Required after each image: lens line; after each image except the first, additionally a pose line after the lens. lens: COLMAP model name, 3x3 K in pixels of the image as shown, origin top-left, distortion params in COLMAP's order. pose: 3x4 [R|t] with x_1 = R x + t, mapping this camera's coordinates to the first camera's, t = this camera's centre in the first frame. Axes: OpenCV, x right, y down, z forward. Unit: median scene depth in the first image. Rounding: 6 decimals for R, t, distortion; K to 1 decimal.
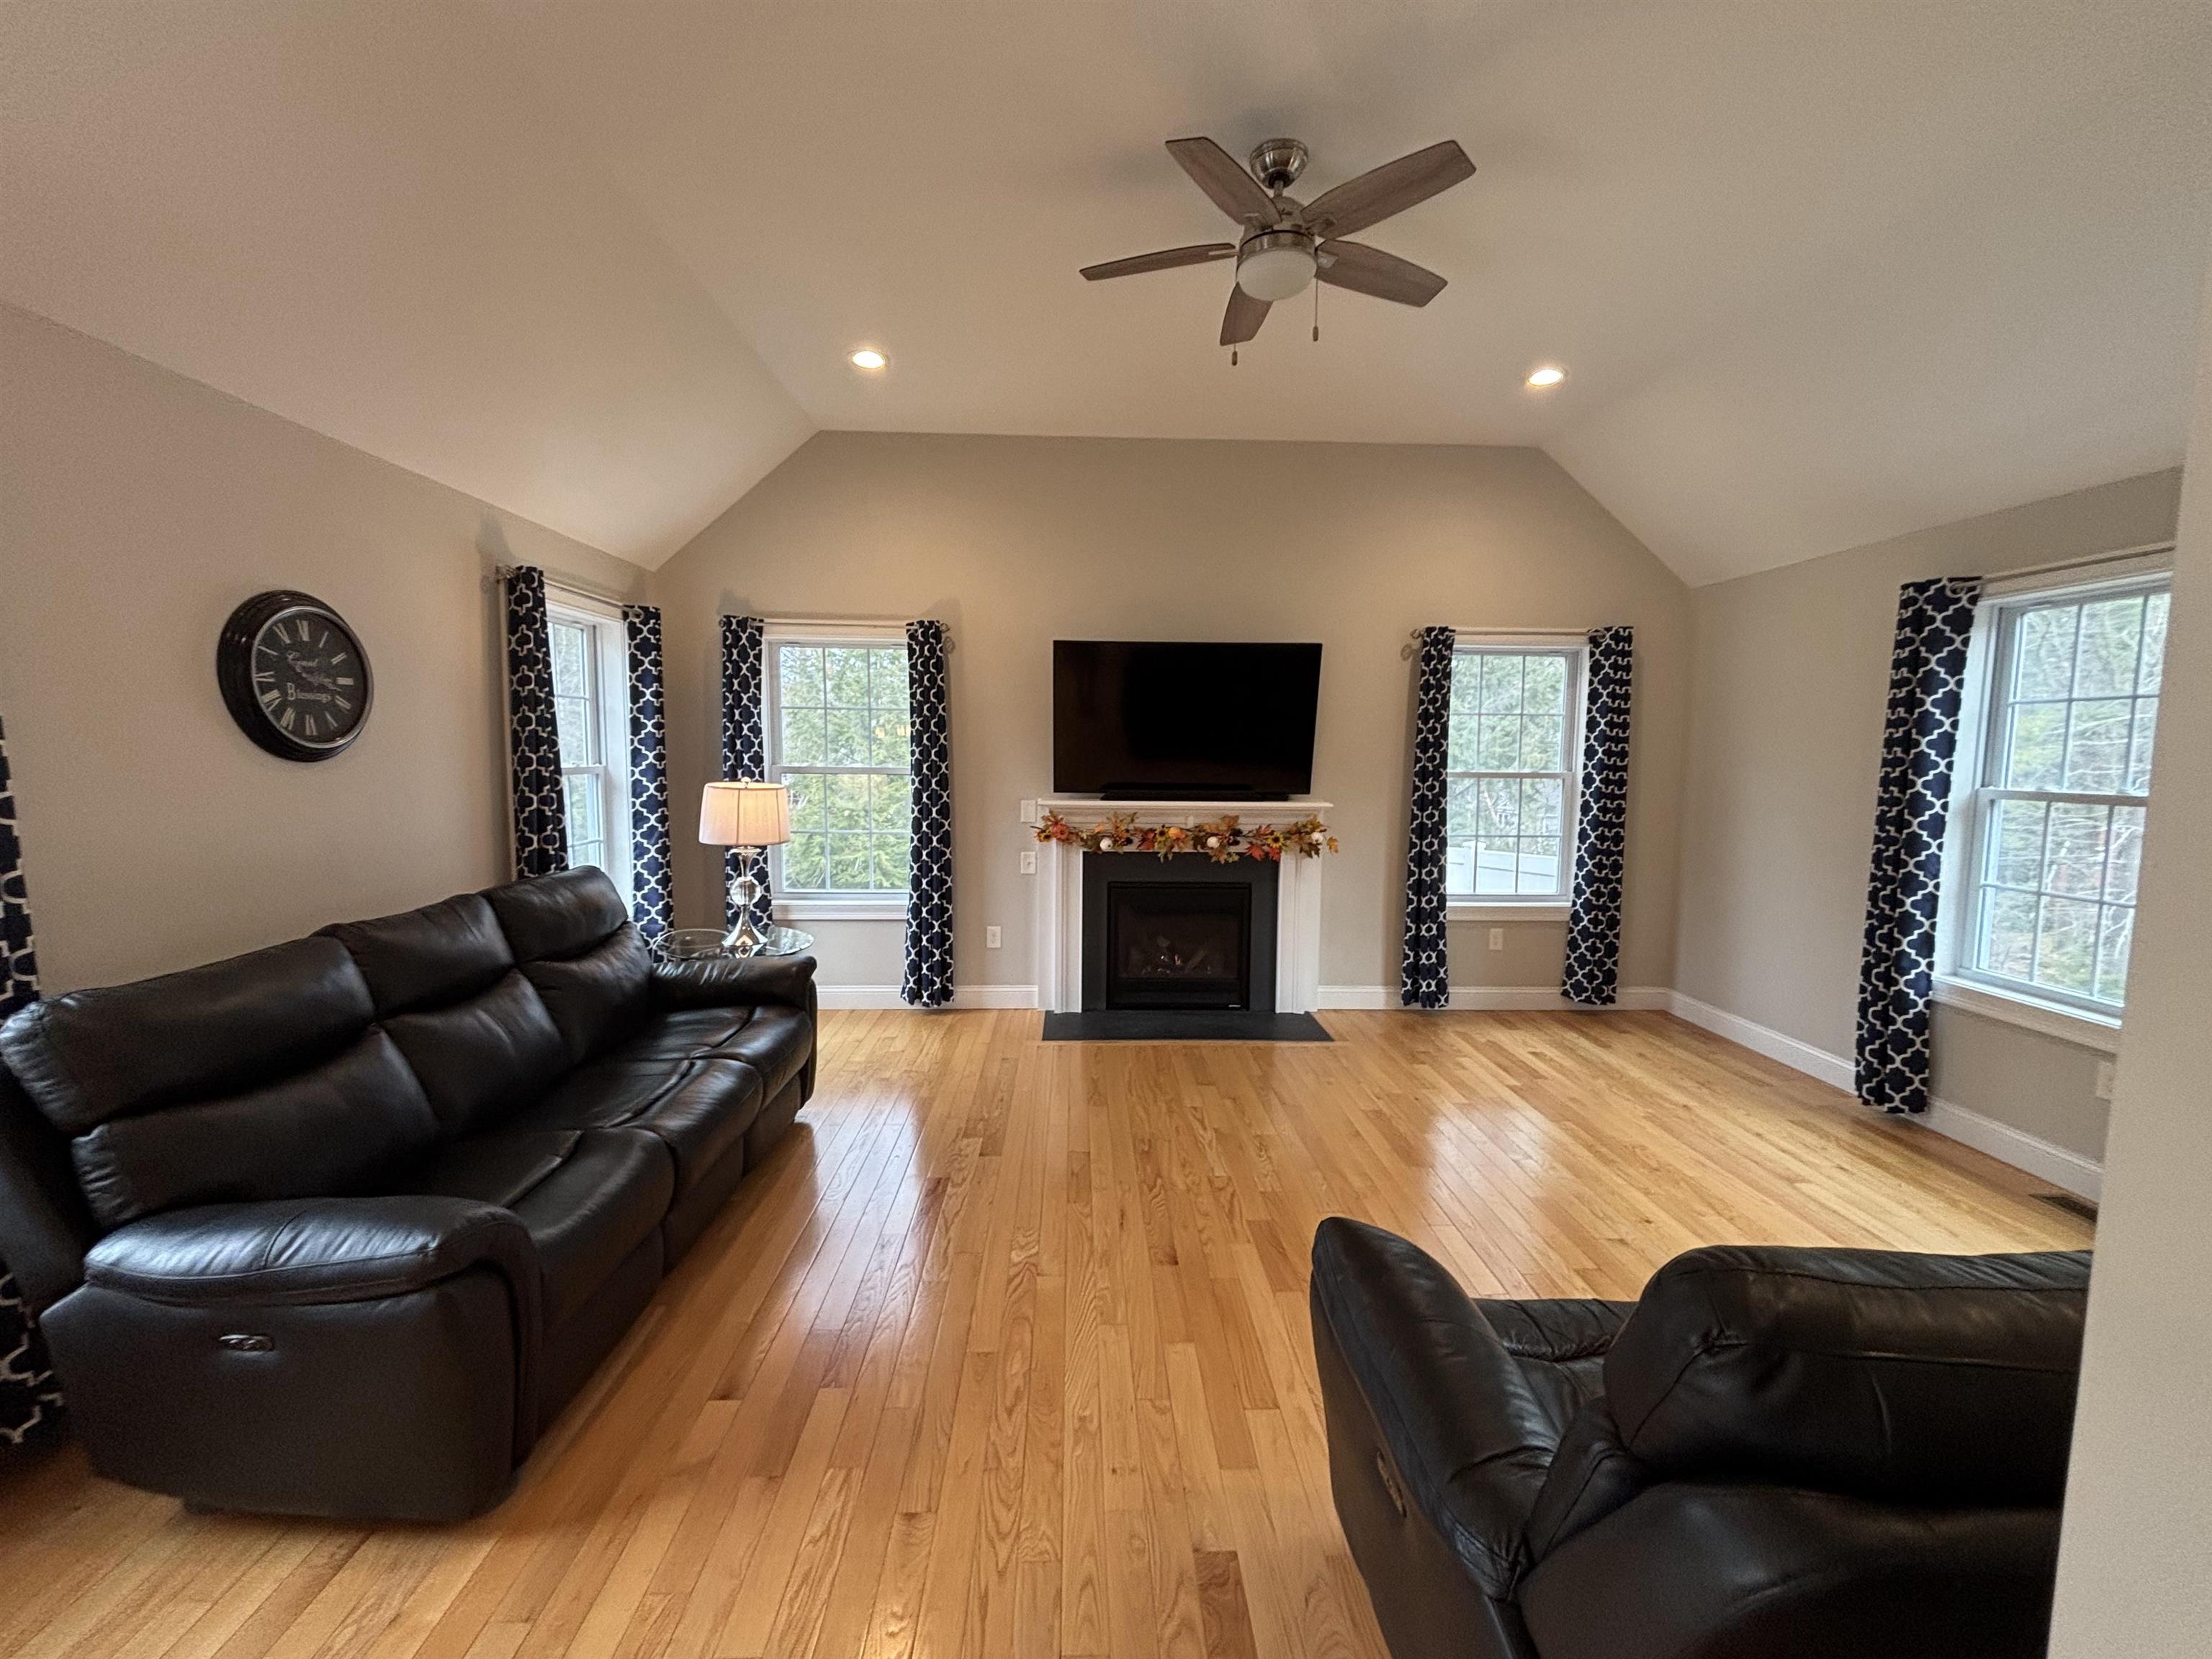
lens RADIAL K [[892.2, 0, 1106.0], [0, 892.2, 829.5], [0, 0, 1]] dist [-0.000699, -0.000054]
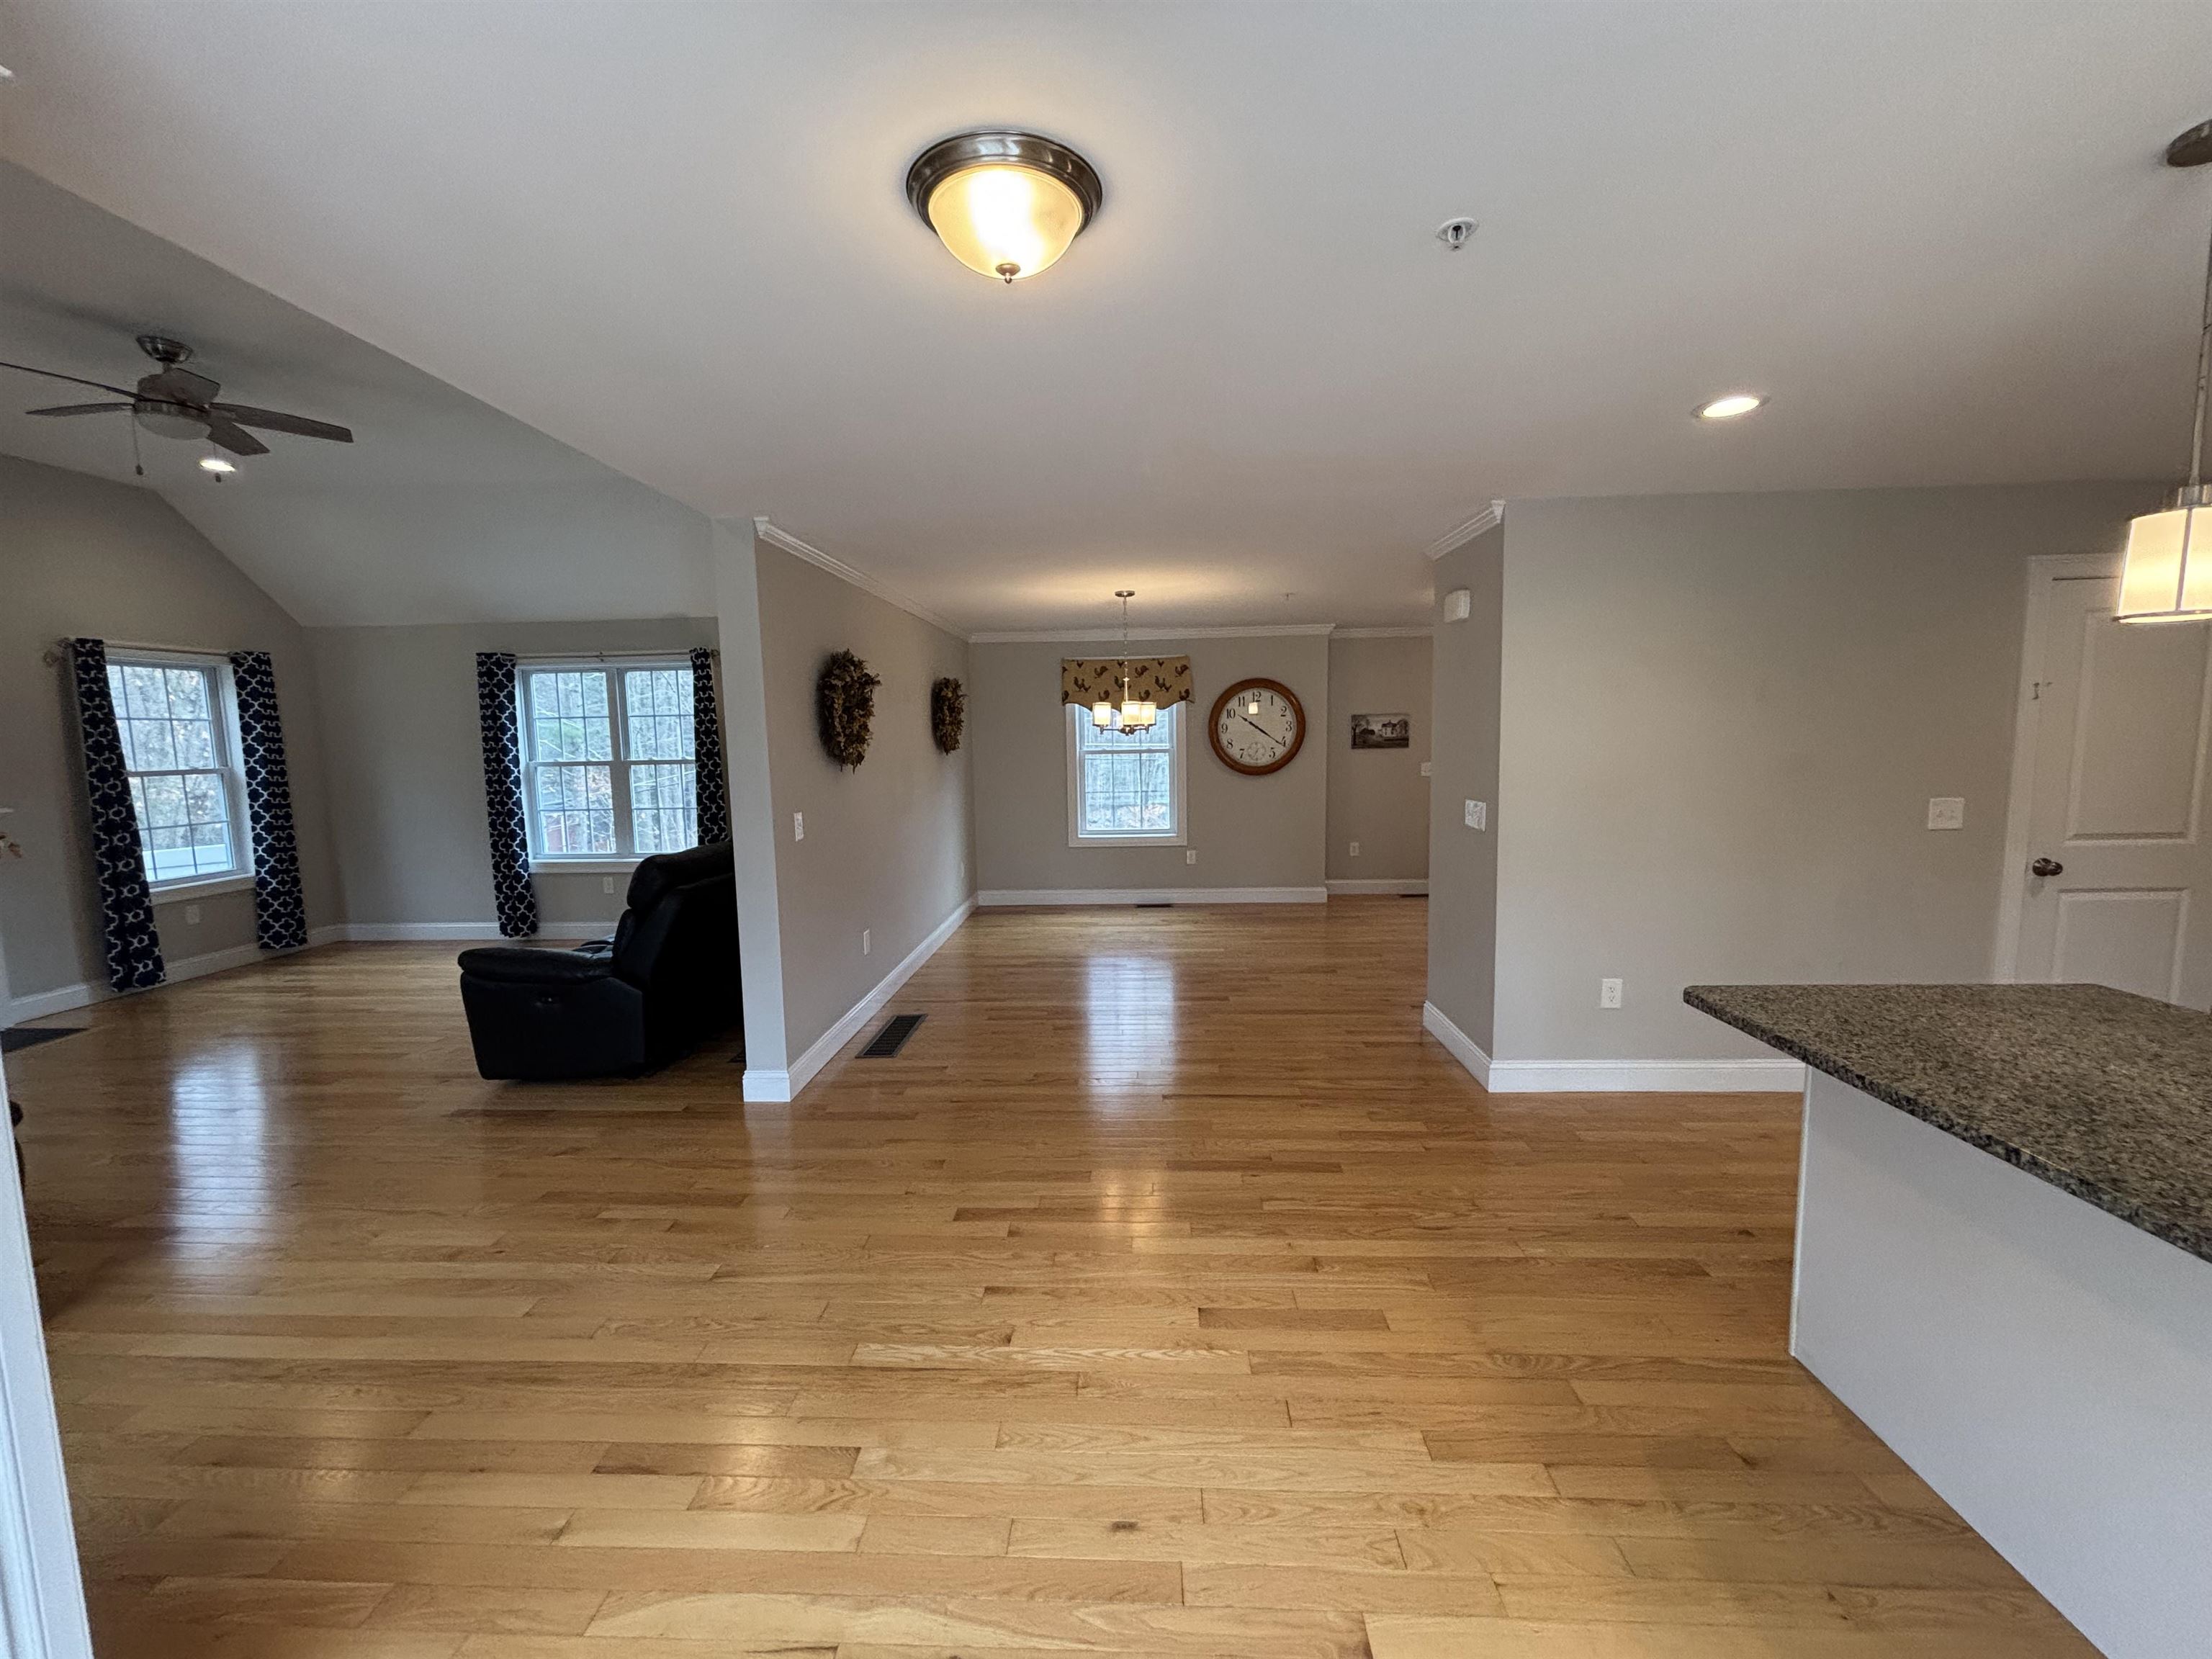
lens RADIAL K [[910.6, 0, 1108.6], [0, 910.6, 831.6], [0, 0, 1]] dist [0.001853, 0.000082]
pose [[0.081703, -0.116998, 0.989766, -0.787896], [0.110377, 0.988039, 0.107682, 0.025828], [-0.990526, 0.100449, 0.093640, -0.371569]]
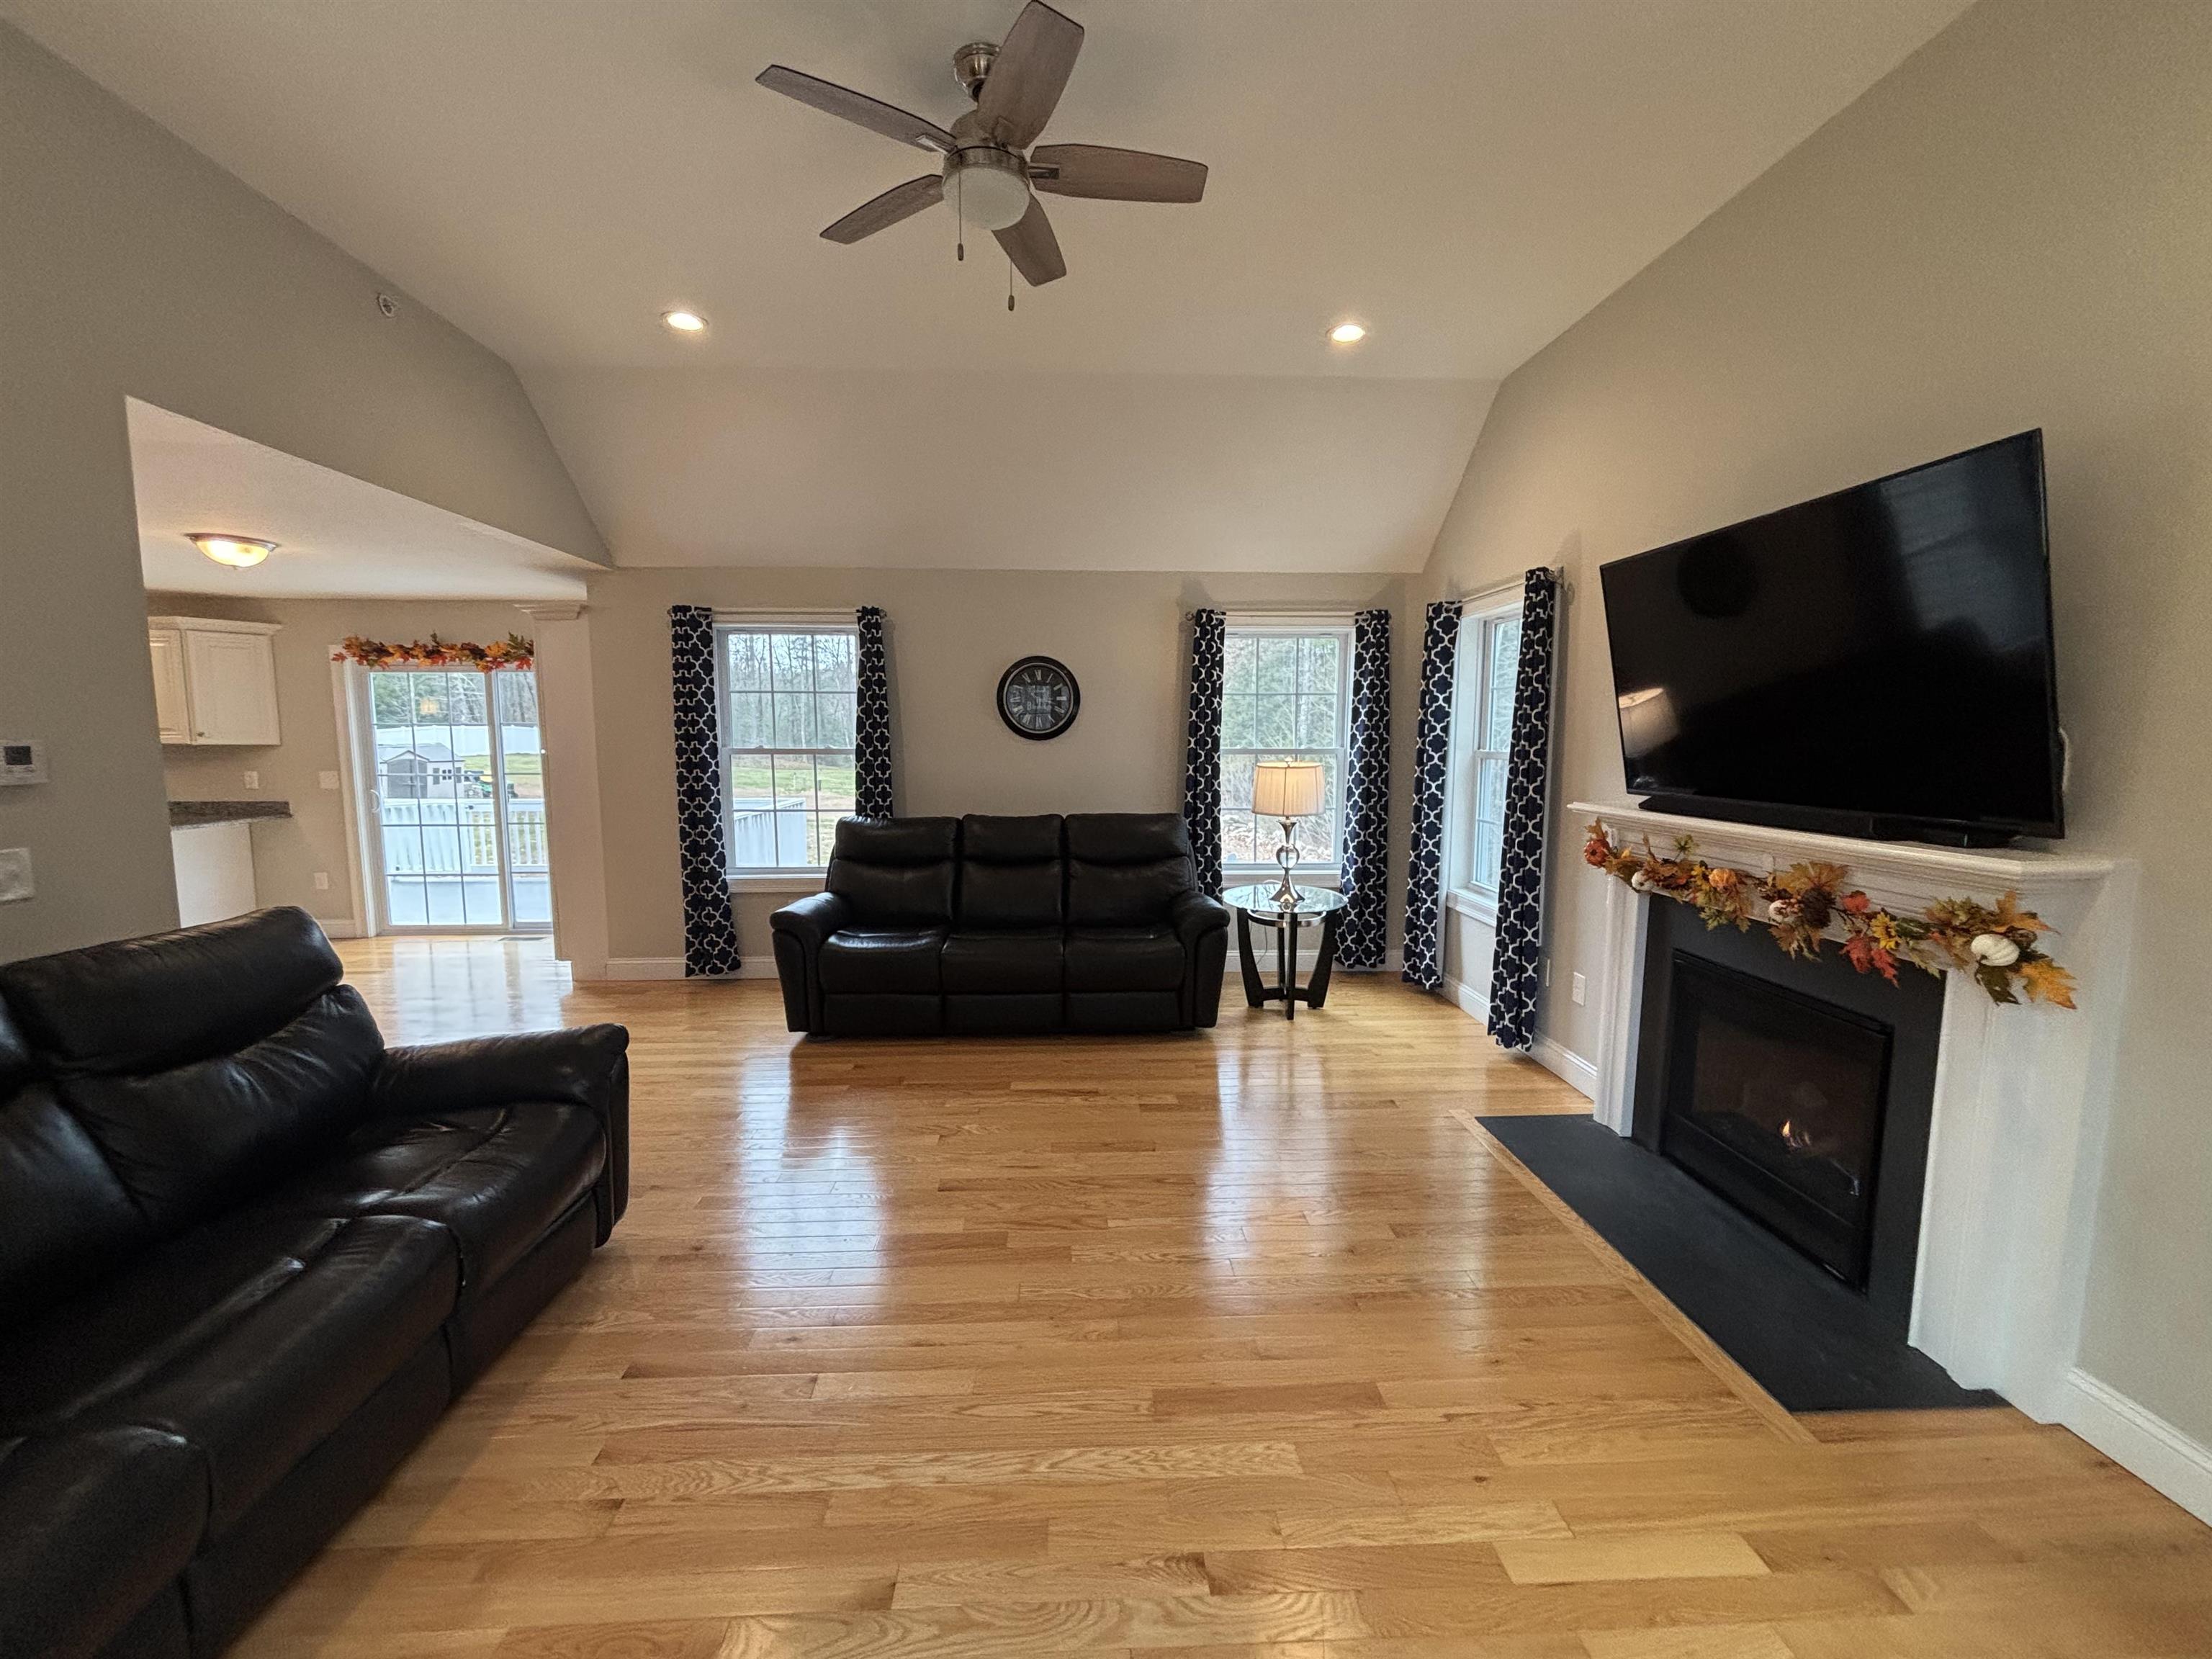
lens RADIAL K [[888.9, 0, 1095.4], [0, 888.9, 834.5], [0, 0, 1]] dist [0.000685, 0.000109]
pose [[0.006075, 0.102862, -0.994677, 0.734930], [-0.091844, 0.990548, 0.101874, -0.053024], [0.995755, 0.090737, 0.015465, 0.734232]]
